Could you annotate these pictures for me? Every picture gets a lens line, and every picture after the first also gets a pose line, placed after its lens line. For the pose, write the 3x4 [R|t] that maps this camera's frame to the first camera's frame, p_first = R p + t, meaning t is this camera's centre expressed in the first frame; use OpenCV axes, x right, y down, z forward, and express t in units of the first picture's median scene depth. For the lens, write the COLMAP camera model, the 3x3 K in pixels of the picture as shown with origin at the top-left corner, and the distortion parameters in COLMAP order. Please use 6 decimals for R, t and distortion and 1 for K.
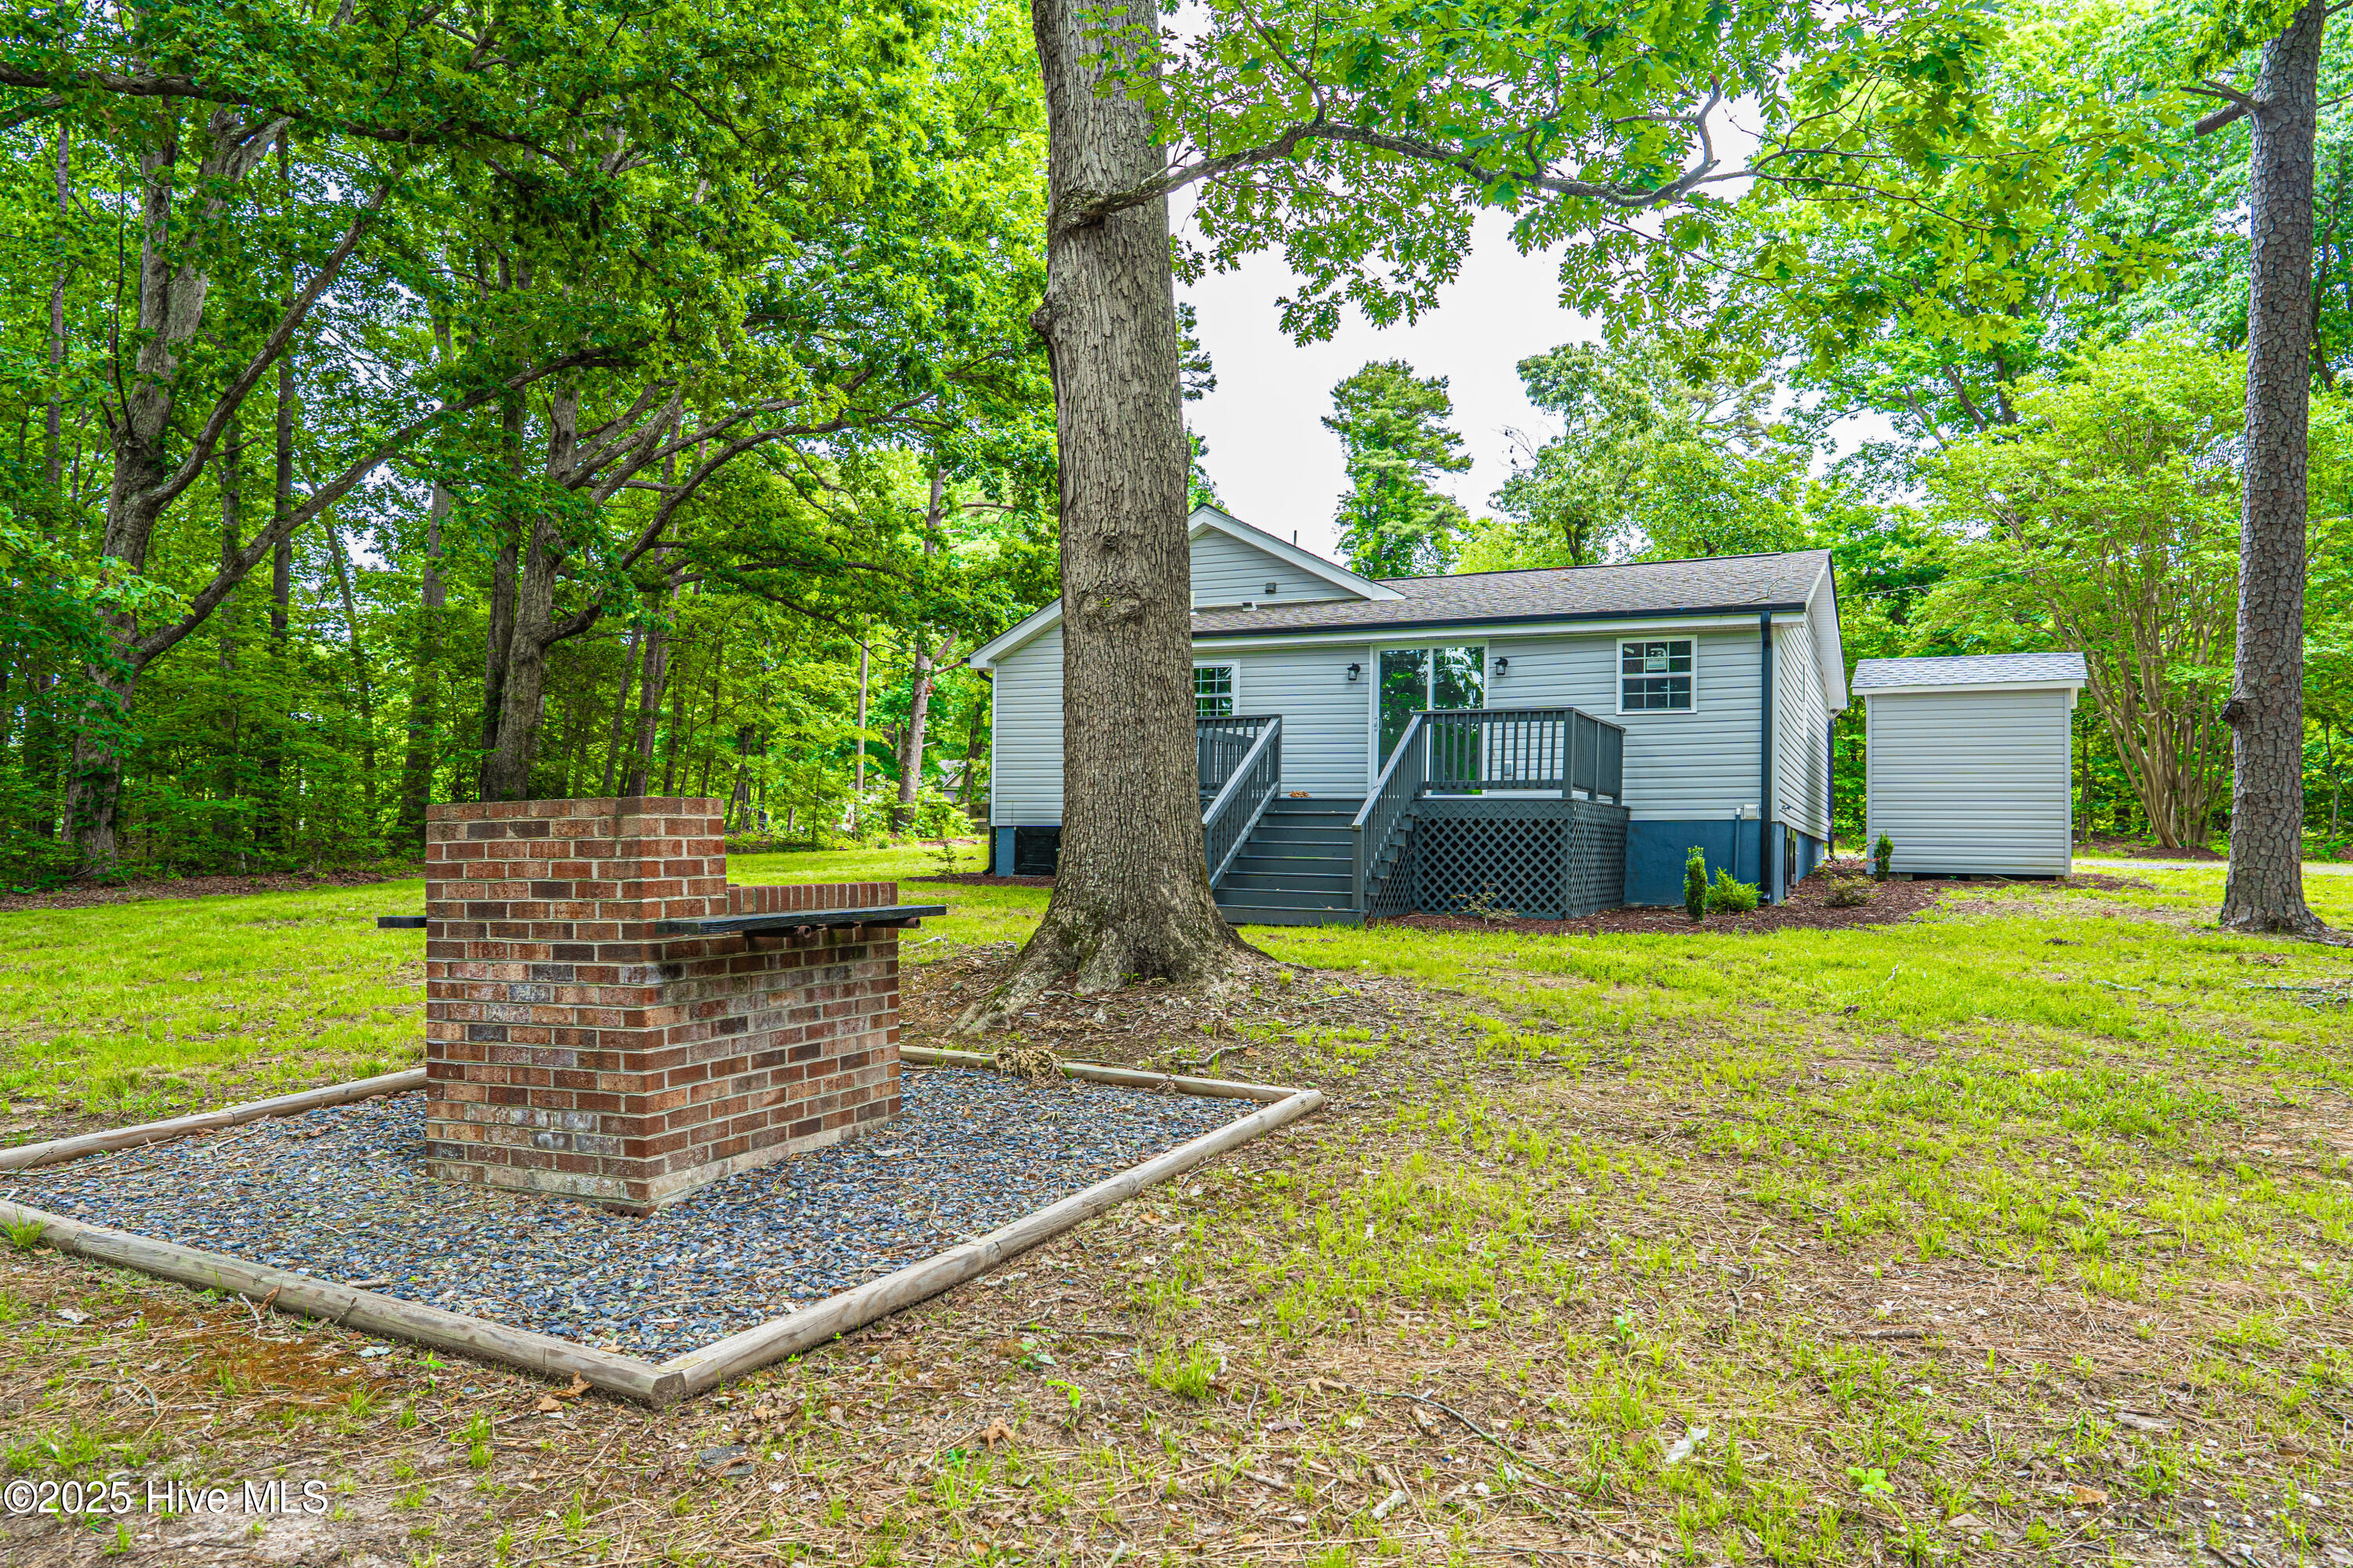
lens RADIAL K [[1586.8, 0, 1148.9], [0, 1586.8, 798.9], [0, 0, 1]] dist [-0.000028, -0.000607]
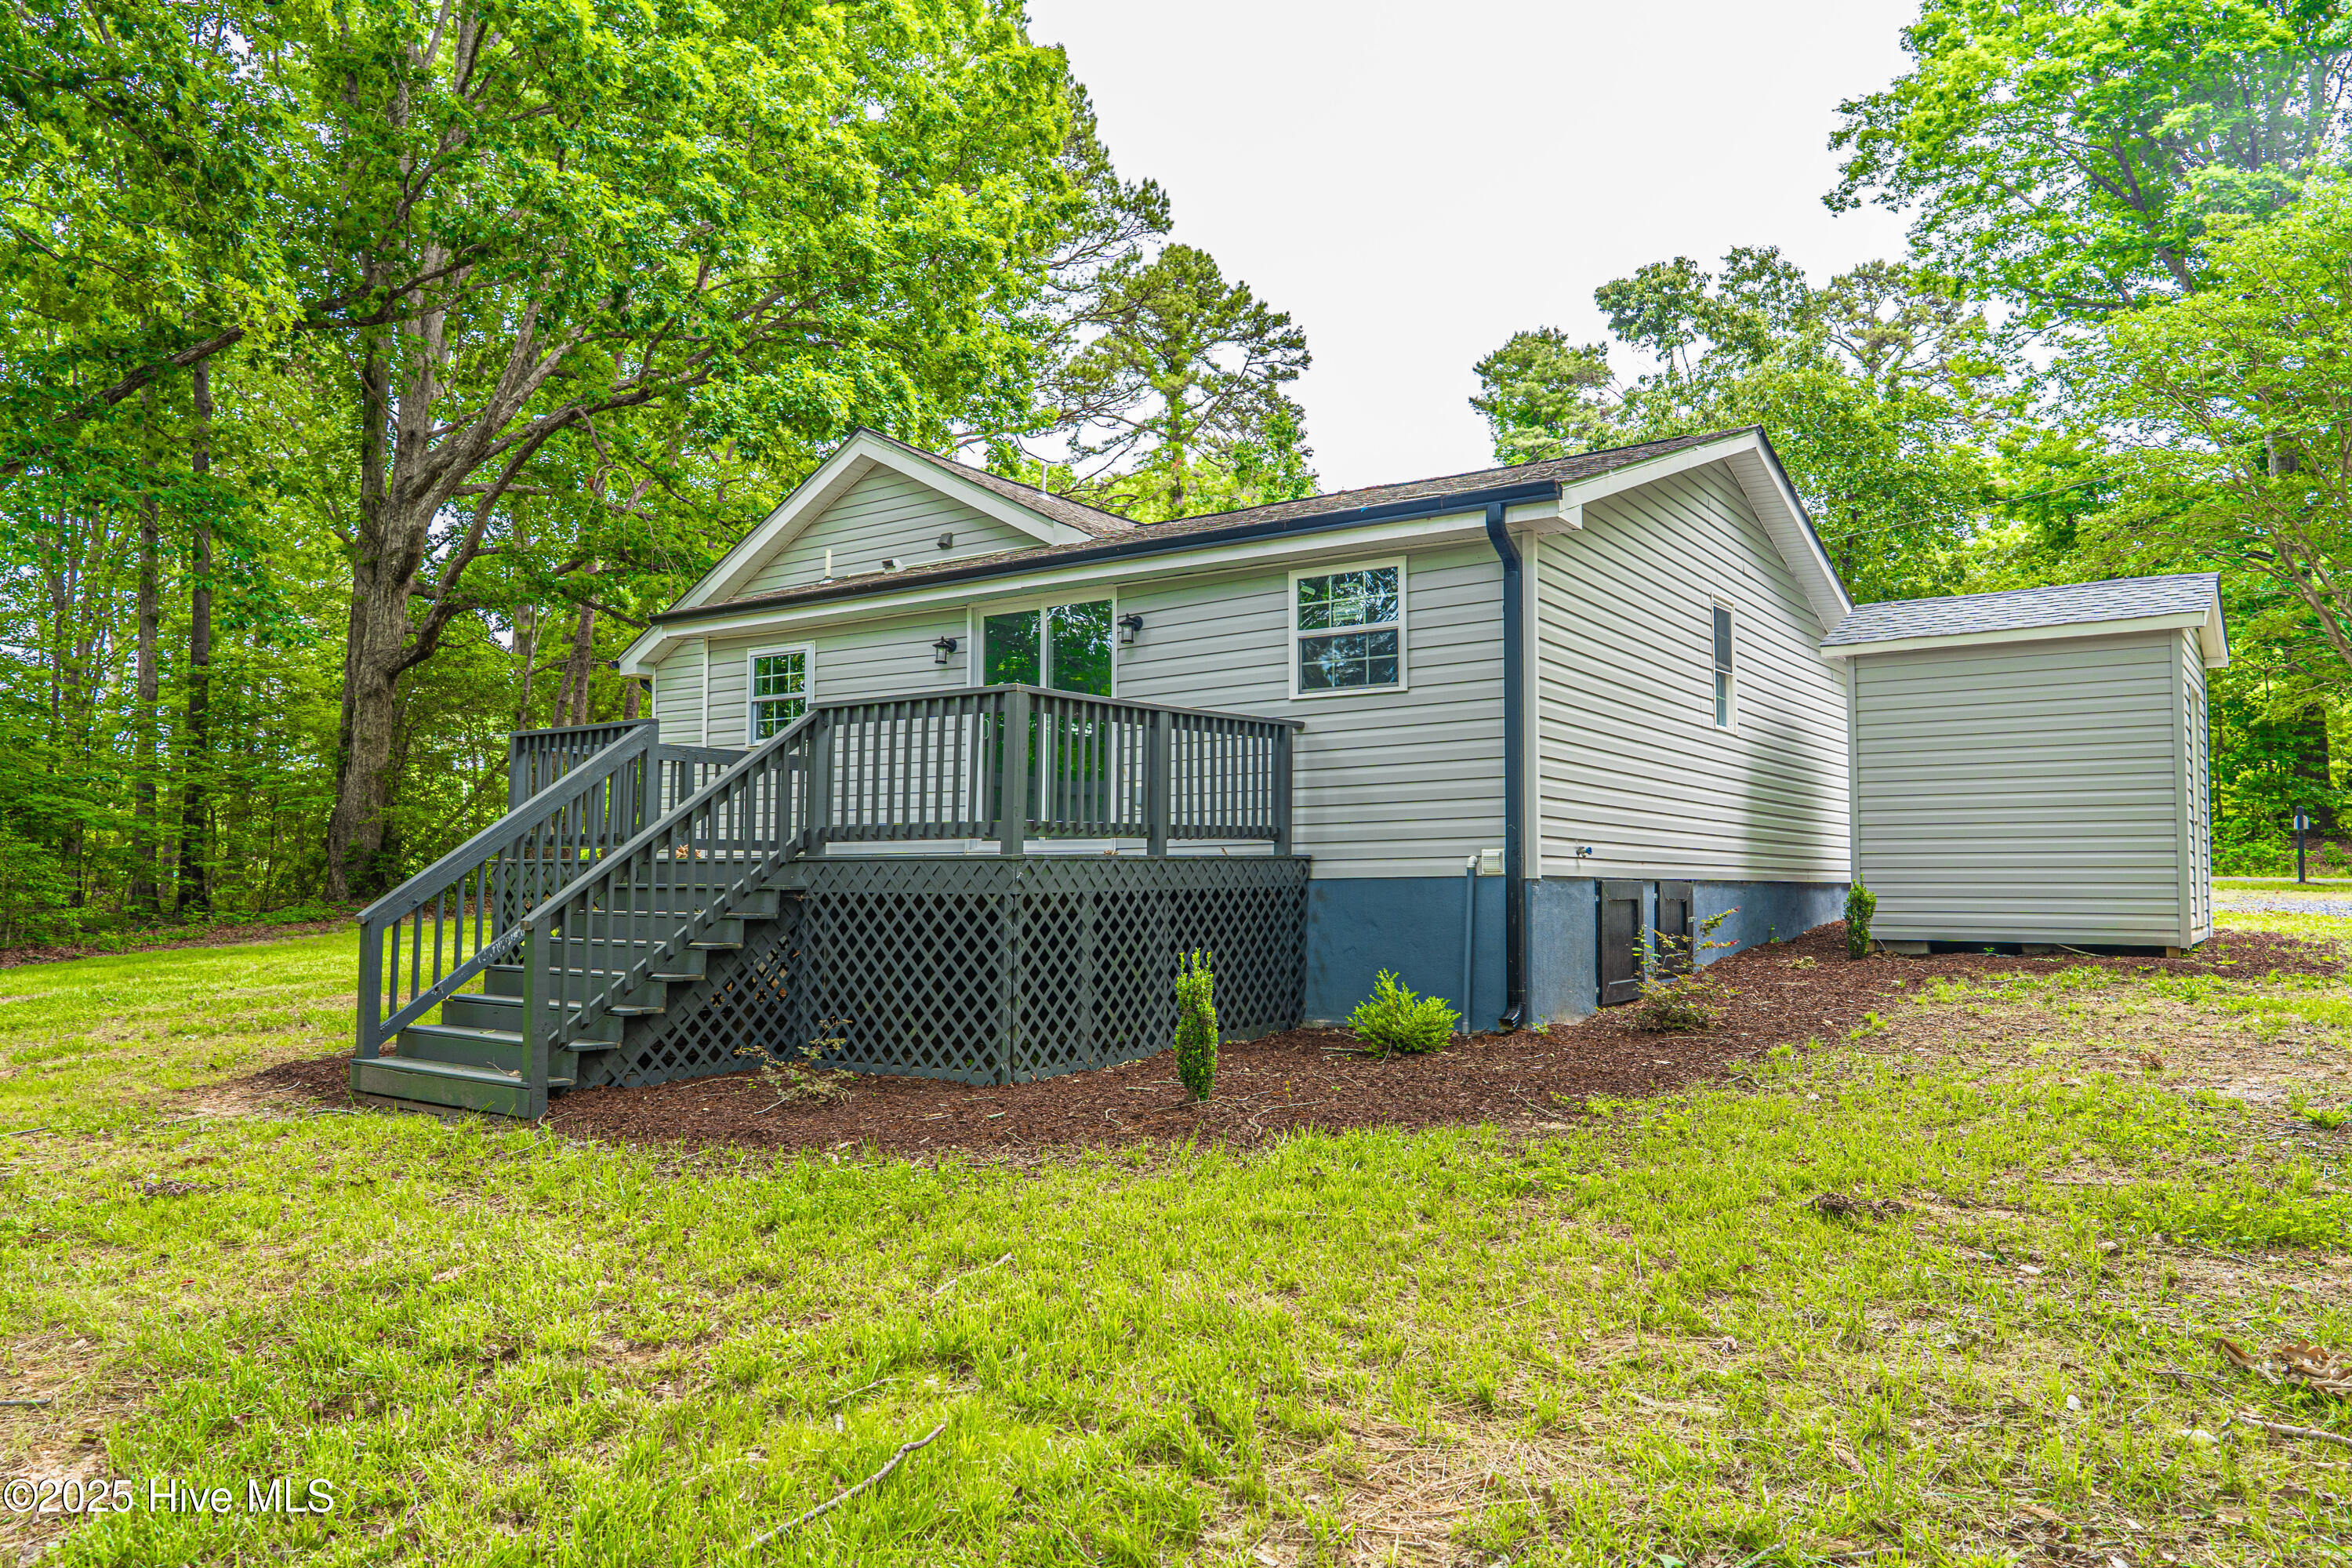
lens RADIAL K [[1570.5, 0, 1158.4], [0, 1570.5, 798.5], [0, 0, 1]] dist [-0.000910, 0.003928]
pose [[0.987045, -0.028032, -0.157976, 0.284848], [0.025896, 0.999544, -0.015559, -0.007204], [0.158340, 0.011266, 0.987320, 0.350279]]
